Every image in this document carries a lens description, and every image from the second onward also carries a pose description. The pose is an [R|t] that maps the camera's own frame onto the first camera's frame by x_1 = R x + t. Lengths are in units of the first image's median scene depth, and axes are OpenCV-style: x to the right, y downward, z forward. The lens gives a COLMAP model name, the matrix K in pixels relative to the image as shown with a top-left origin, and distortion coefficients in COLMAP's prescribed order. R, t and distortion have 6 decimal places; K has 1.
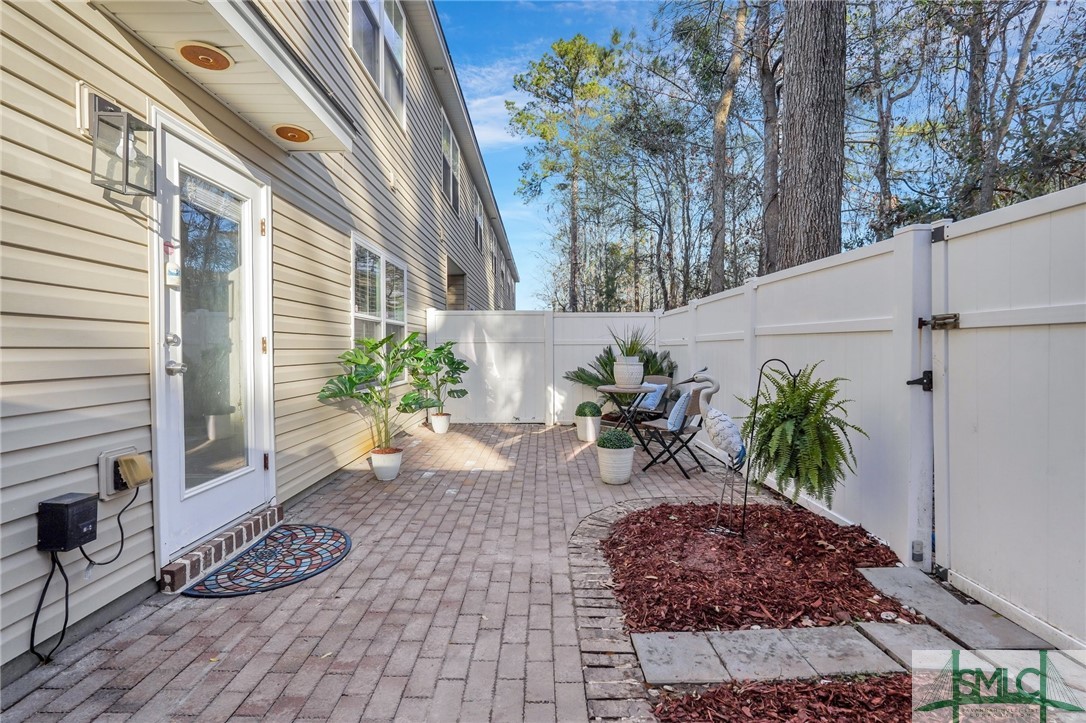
lens RADIAL K [[486.9, 0, 539.2], [0, 486.9, 358.6], [0, 0, 1]] dist [-0.014469, 0.008191]
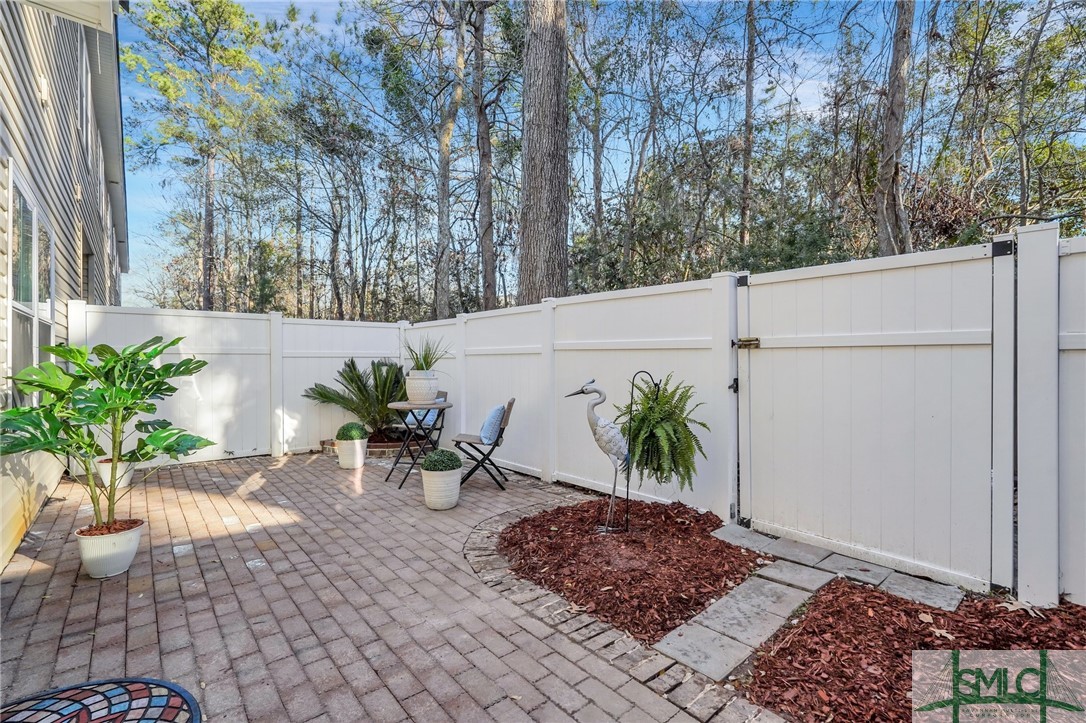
lens RADIAL K [[486.9, 0, 540.7], [0, 486.9, 359.1], [0, 0, 1]] dist [-0.014469, 0.008191]
pose [[0.763649, 0.002034, 0.645628, -0.439235], [0.013851, 0.999713, -0.019532, -0.008354], [-0.645483, 0.023858, 0.763402, 0.252506]]
